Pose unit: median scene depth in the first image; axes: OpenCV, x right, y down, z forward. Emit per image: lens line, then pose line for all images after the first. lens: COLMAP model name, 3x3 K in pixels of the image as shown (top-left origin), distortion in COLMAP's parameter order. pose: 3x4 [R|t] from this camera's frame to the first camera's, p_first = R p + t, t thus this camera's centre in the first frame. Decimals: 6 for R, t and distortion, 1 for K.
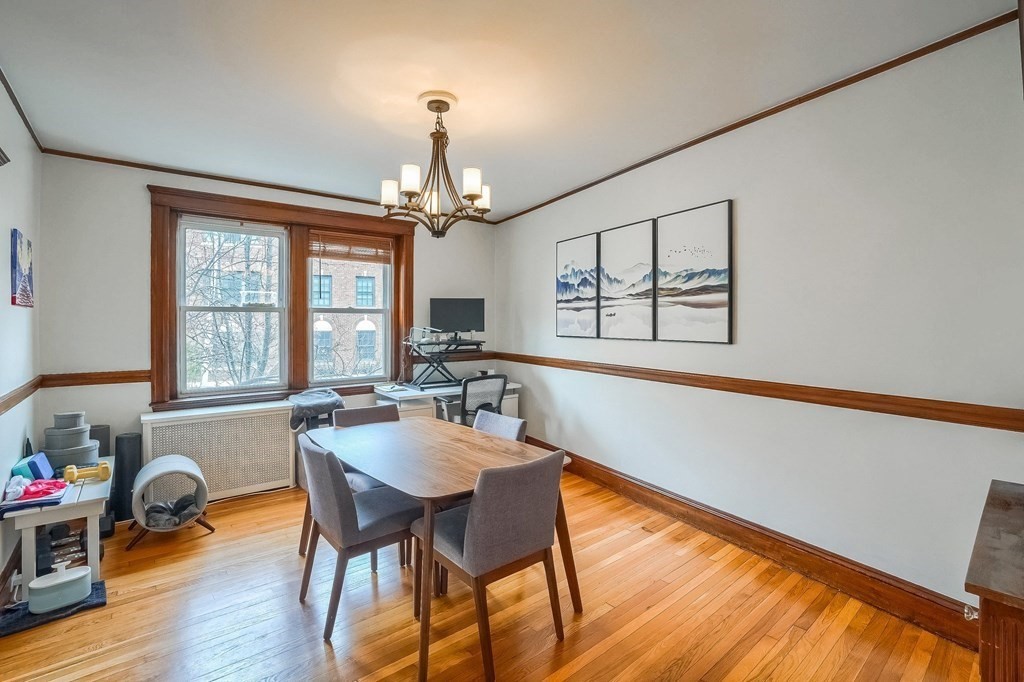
lens RADIAL K [[471.2, 0, 510.4], [0, 471.2, 332.1], [0, 0, 1]] dist [-0.067823, 0.026962]
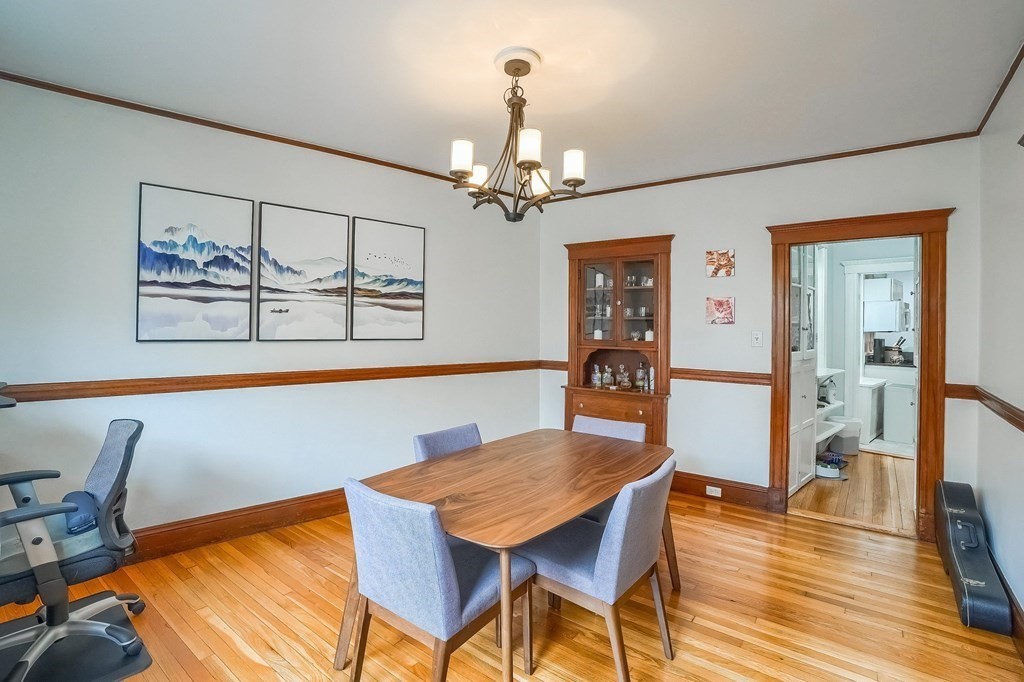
lens RADIAL K [[471.2, 0, 510.4], [0, 471.2, 332.1], [0, 0, 1]] dist [-0.067823, 0.026962]
pose [[-0.197284, -0.008298, 0.980311, -0.687188], [0.009295, 0.999903, 0.010335, -0.005497], [-0.980302, 0.011150, -0.197188, 0.817837]]
